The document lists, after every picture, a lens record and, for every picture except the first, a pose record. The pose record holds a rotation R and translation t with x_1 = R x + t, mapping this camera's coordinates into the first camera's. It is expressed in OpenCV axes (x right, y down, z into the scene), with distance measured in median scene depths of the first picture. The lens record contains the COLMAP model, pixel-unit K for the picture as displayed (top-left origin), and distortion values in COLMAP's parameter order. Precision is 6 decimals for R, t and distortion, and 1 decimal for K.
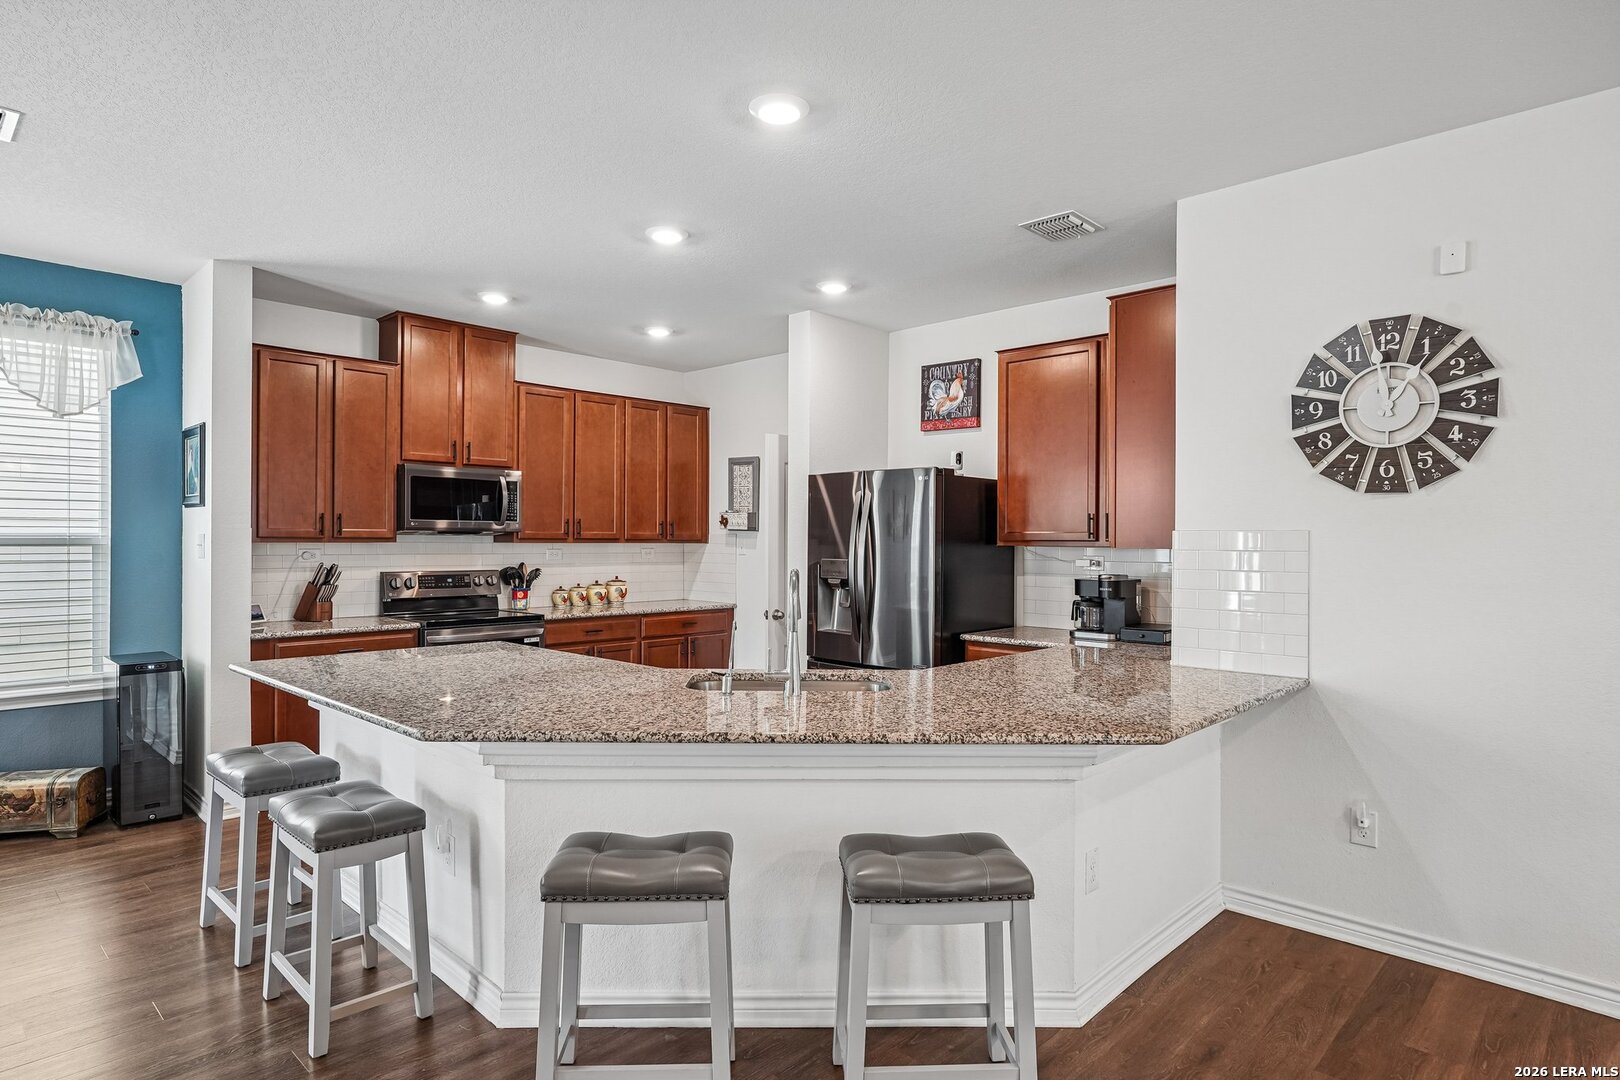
lens RADIAL K [[880.0, 0, 814.1], [0, 880.0, 553.2], [0, 0, 1]] dist [-0.014227, -0.004796]
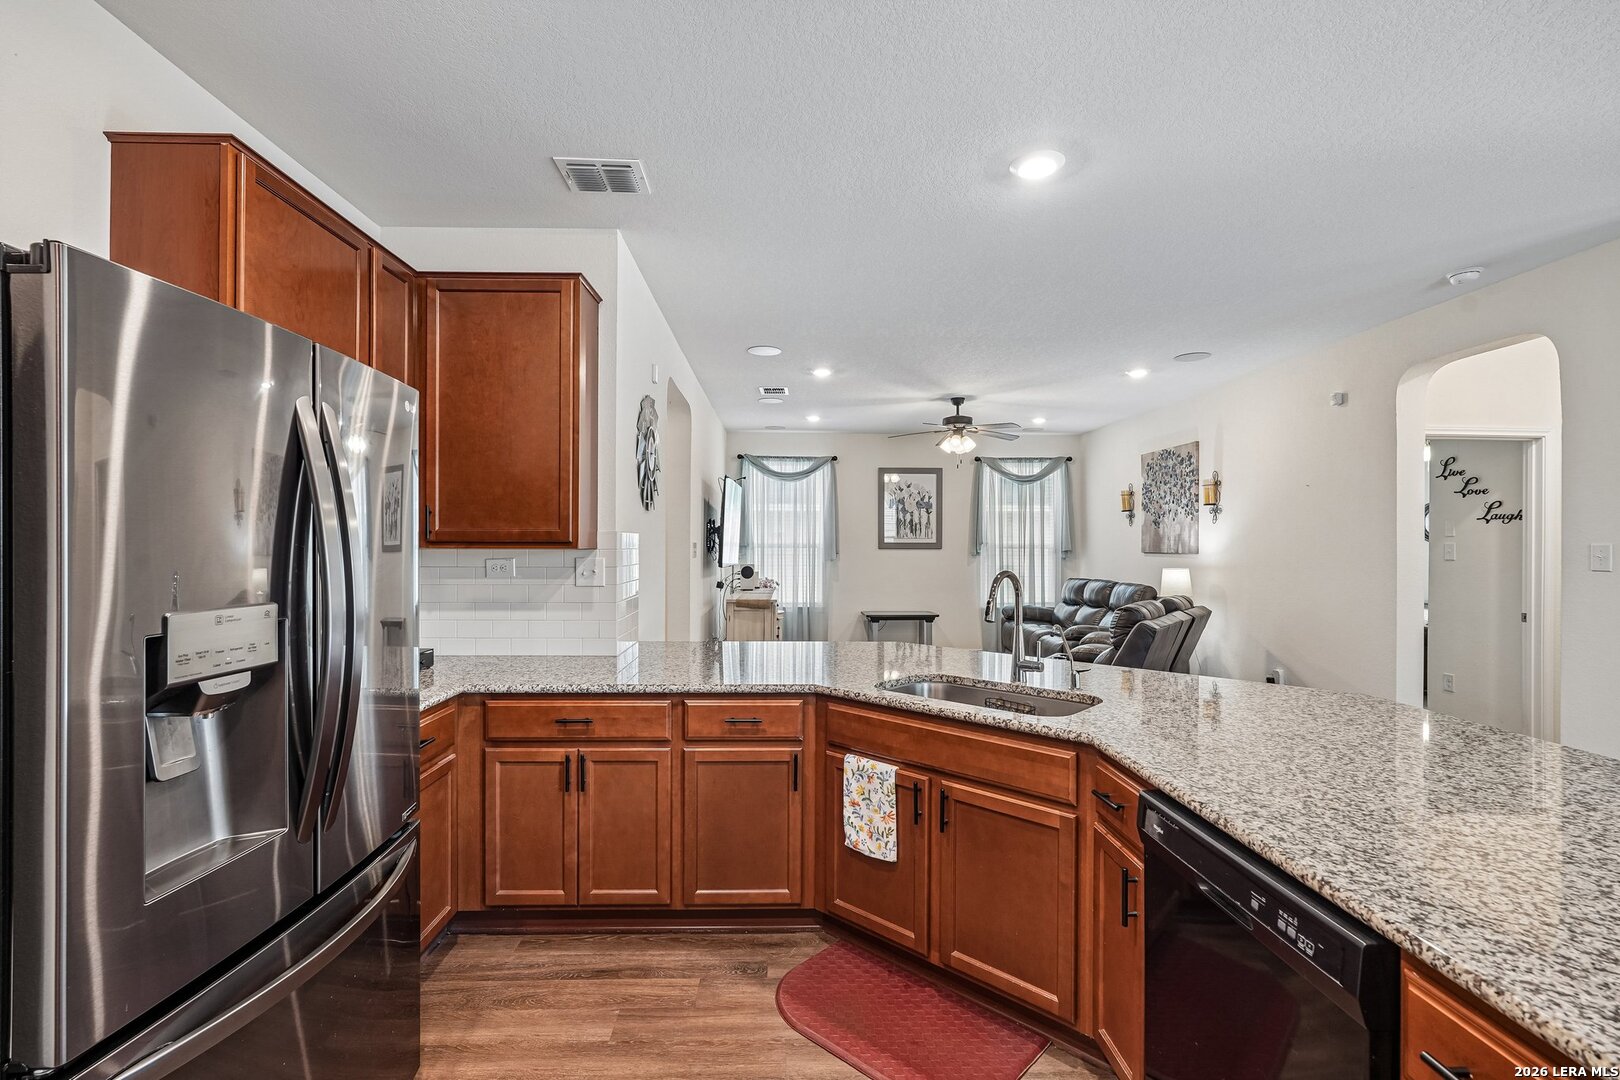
lens RADIAL K [[726.2, 0, 806.7], [0, 726.2, 542.8], [0, 0, 1]] dist [-0.020228, 0.009073]
pose [[-0.704691, -0.006781, 0.709482, -0.256649], [0.004840, 0.999885, 0.014364, -0.015777], [-0.709498, 0.013556, -0.704577, 0.969445]]
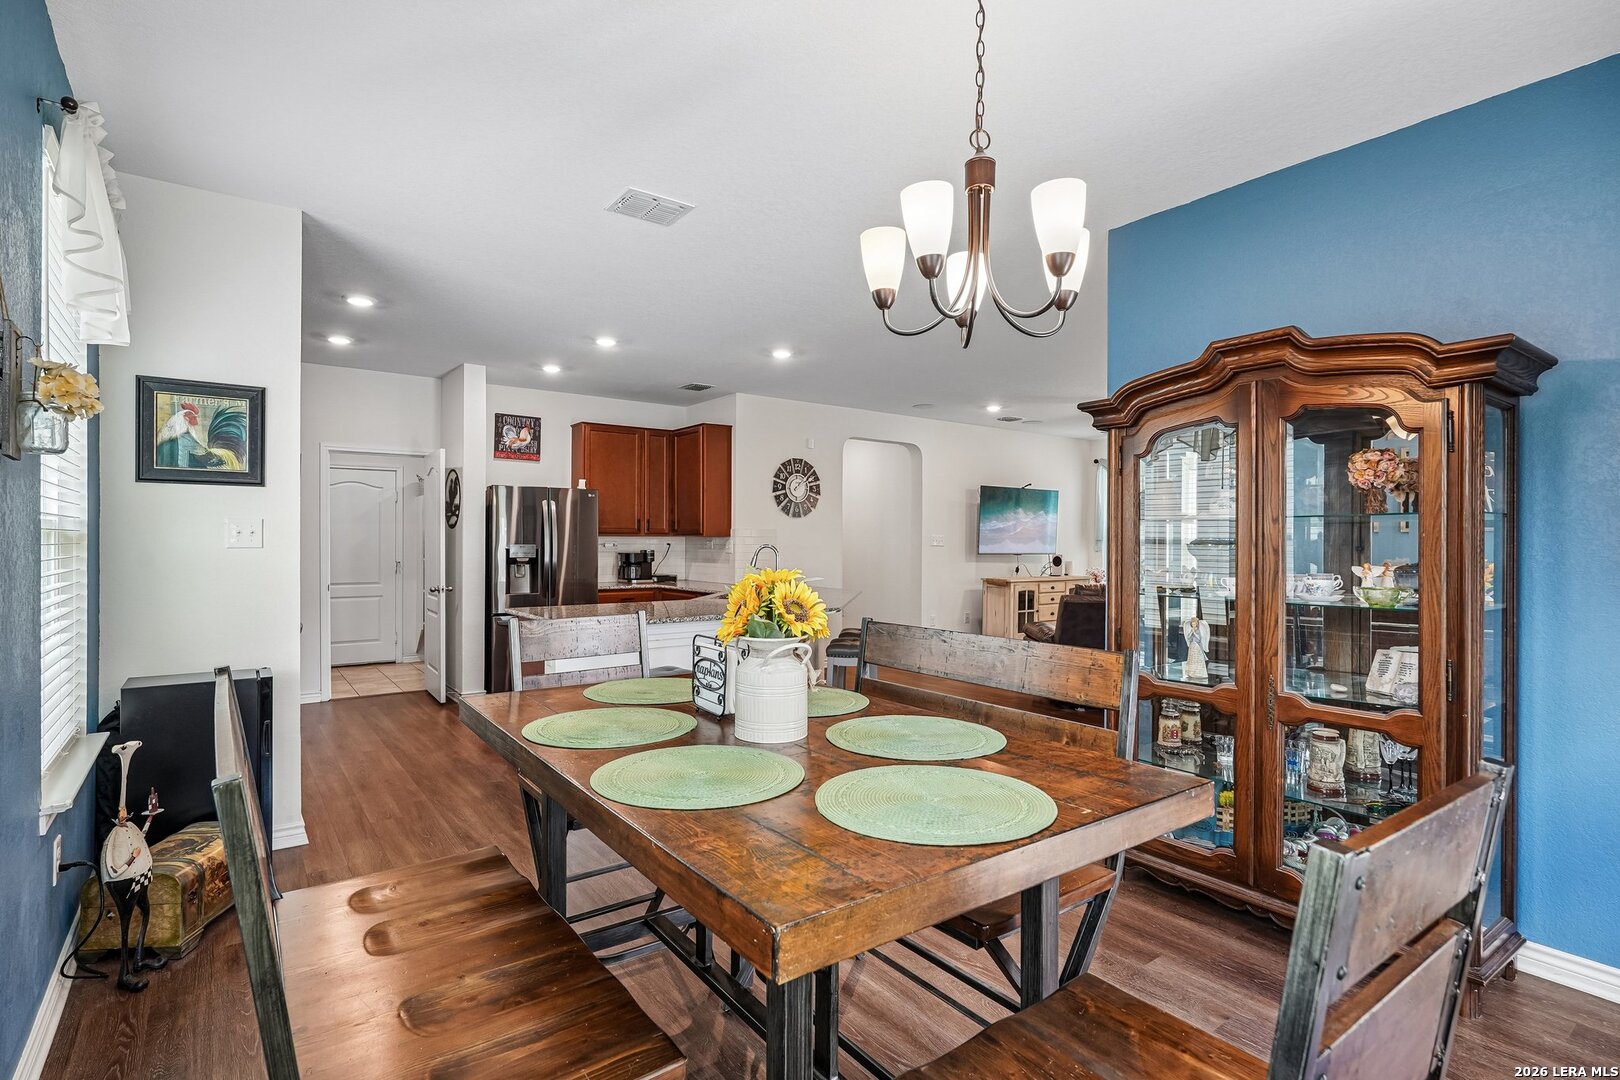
lens RADIAL K [[775.2, 0, 797.9], [0, 775.2, 541.3], [0, 0, 1]] dist [-0.014165, 0.014006]
pose [[0.179839, -0.004435, 0.983686, -1.097307], [0.013362, 0.999909, 0.002065, 0.003930], [-0.983605, 0.012772, 0.179882, 0.295651]]
